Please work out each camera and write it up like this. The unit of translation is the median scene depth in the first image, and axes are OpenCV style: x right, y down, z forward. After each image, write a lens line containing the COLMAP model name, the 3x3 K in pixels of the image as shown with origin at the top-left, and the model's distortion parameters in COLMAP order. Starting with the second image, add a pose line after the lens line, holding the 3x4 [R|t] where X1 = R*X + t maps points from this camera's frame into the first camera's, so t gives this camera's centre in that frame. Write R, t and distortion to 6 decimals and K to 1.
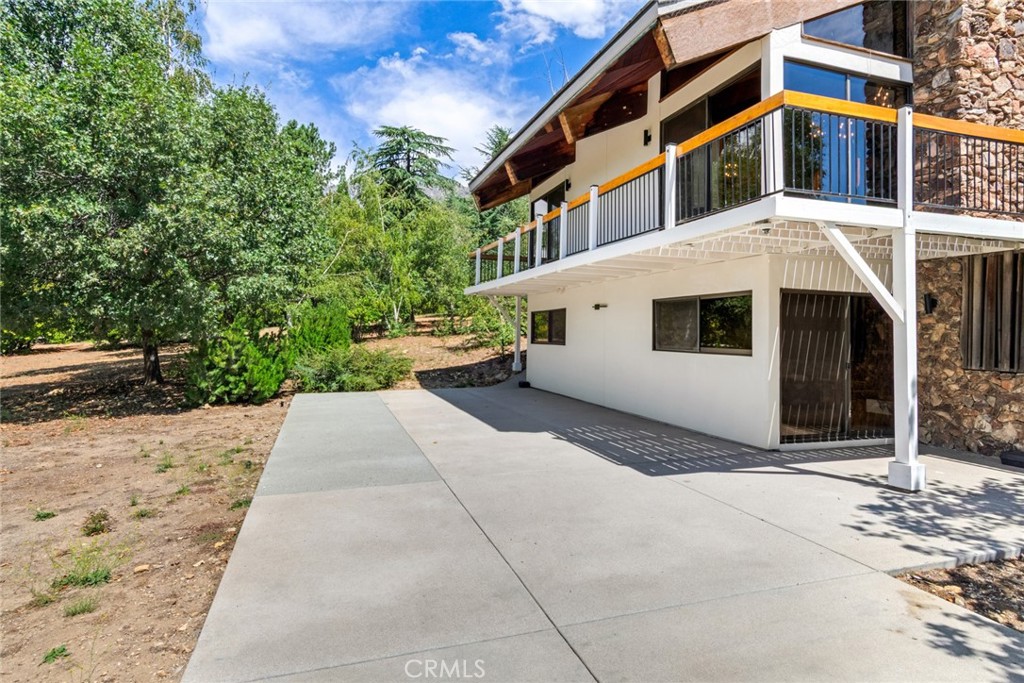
lens RADIAL K [[553.2, 0, 511.1], [0, 553.2, 315.8], [0, 0, 1]] dist [0.003390, 0.000978]
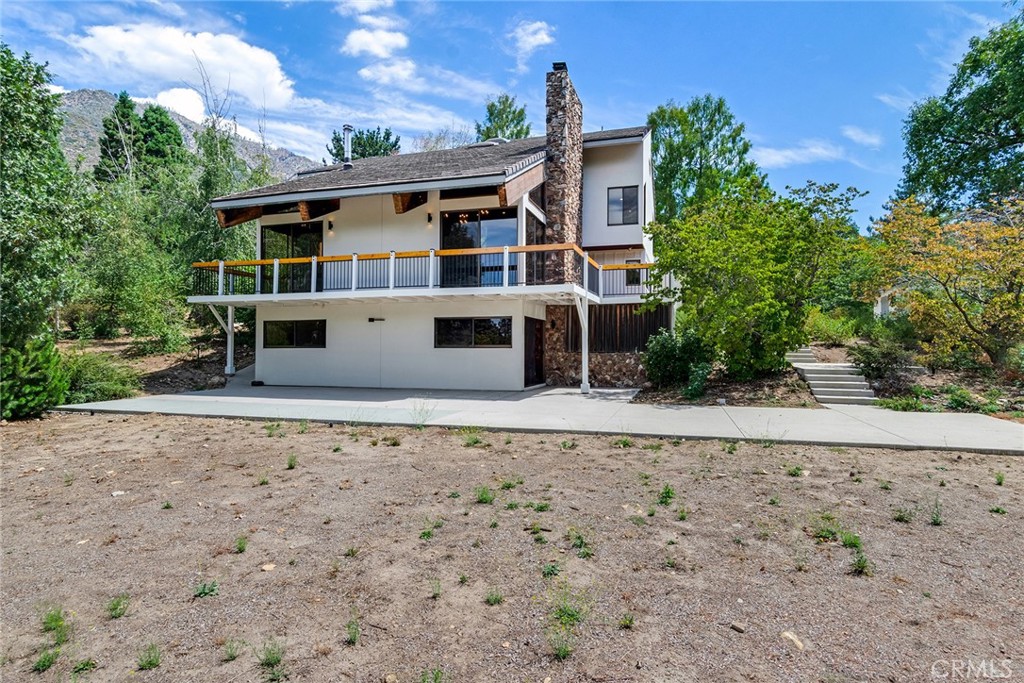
lens RADIAL K [[572.2, 0, 512.0], [0, 572.2, 341.5], [0, 0, 1]] dist [0.002215, 0.000016]
pose [[0.581855, -0.003328, 0.813286, -1.217960], [-0.019482, 0.999648, 0.018029, 0.008893], [-0.813059, -0.026334, 0.581585, -0.233098]]
